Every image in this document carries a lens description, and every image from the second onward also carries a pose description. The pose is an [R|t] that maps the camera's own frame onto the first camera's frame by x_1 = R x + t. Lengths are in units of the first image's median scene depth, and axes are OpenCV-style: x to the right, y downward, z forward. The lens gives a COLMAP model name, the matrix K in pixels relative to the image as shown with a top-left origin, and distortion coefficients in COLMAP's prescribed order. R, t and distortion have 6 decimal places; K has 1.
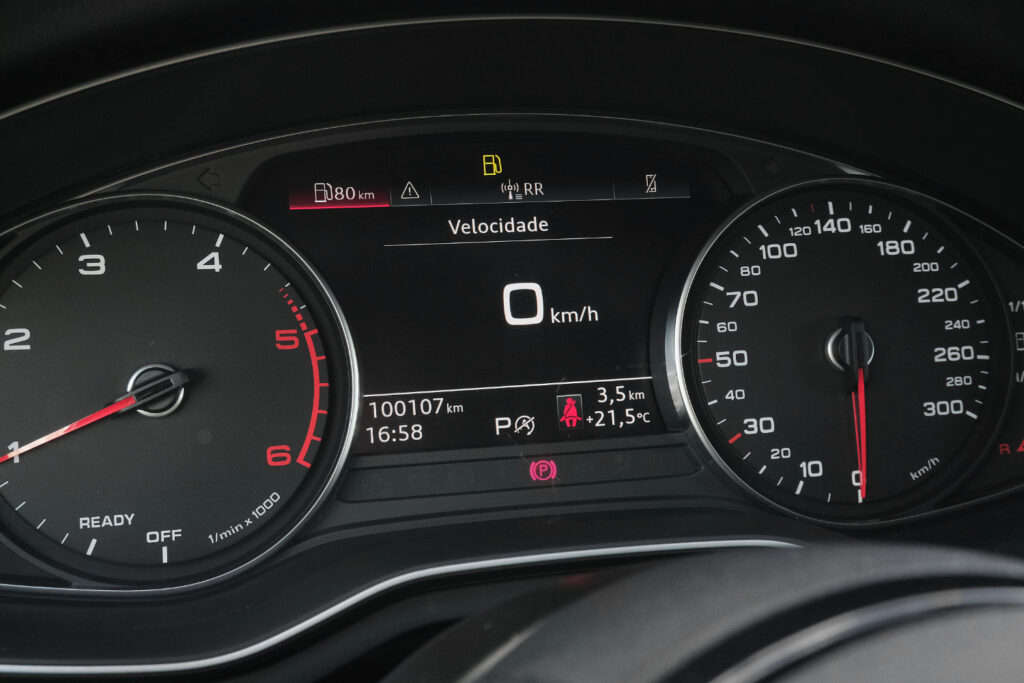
lens RADIAL K [[1213.2, 0, 512.0], [0, 1213.2, 341.5], [0, 0, 1]] dist [0.015430, 0.015411]
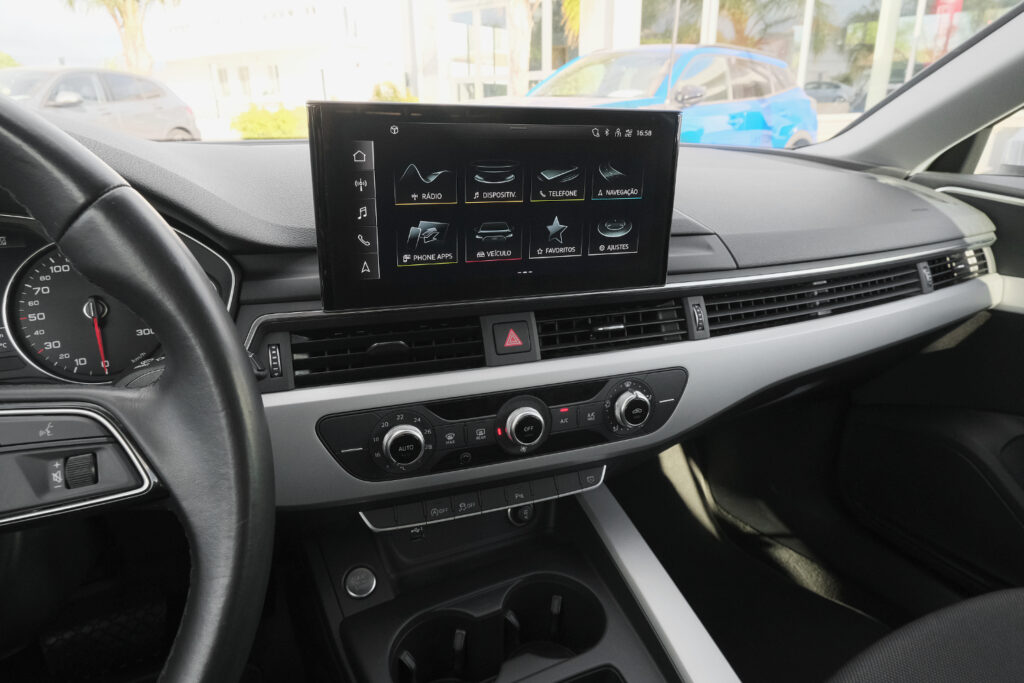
lens RADIAL K [[644.0, 0, 512.0], [0, 644.0, 341.5], [0, 0, 1]] dist [-0.004456, 0.001068]
pose [[0.967313, -0.076227, 0.241856, 0.746225], [0.061214, 0.995736, 0.069007, 0.031224], [-0.246085, -0.051947, 0.967855, -0.396839]]
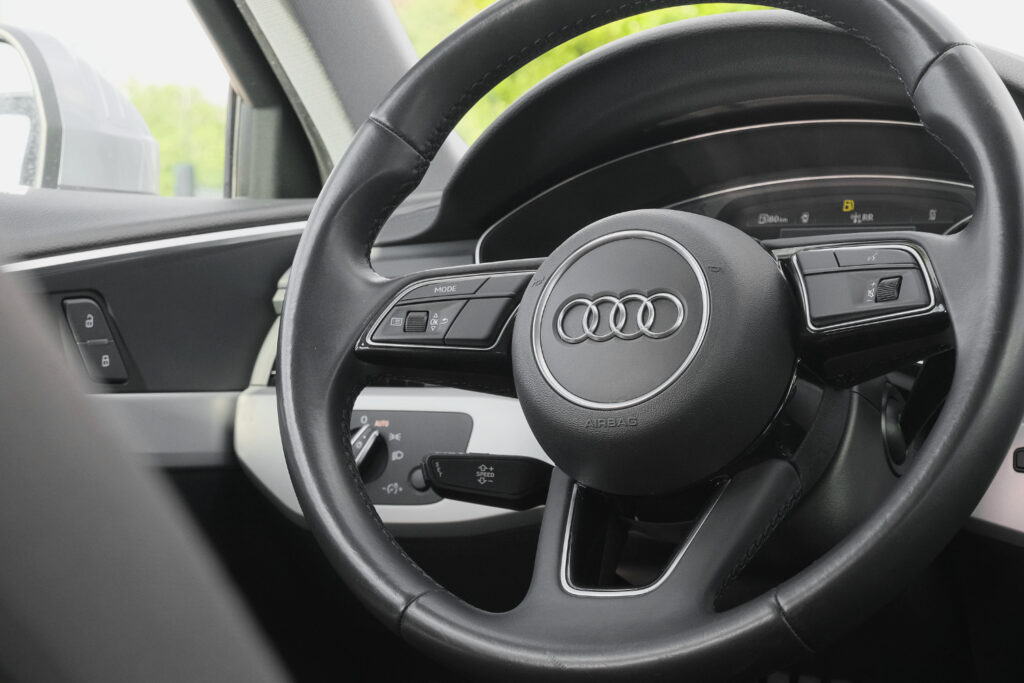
lens RADIAL K [[1985.3, 0, 512.0], [0, 1985.3, 341.5], [0, 0, 1]] dist [-0.071366, -0.266066]
pose [[0.760825, 0.007318, -0.648916, 1.606097], [-0.167433, 0.968296, -0.185388, 0.728603], [0.626986, 0.249698, 0.737929, -1.575451]]
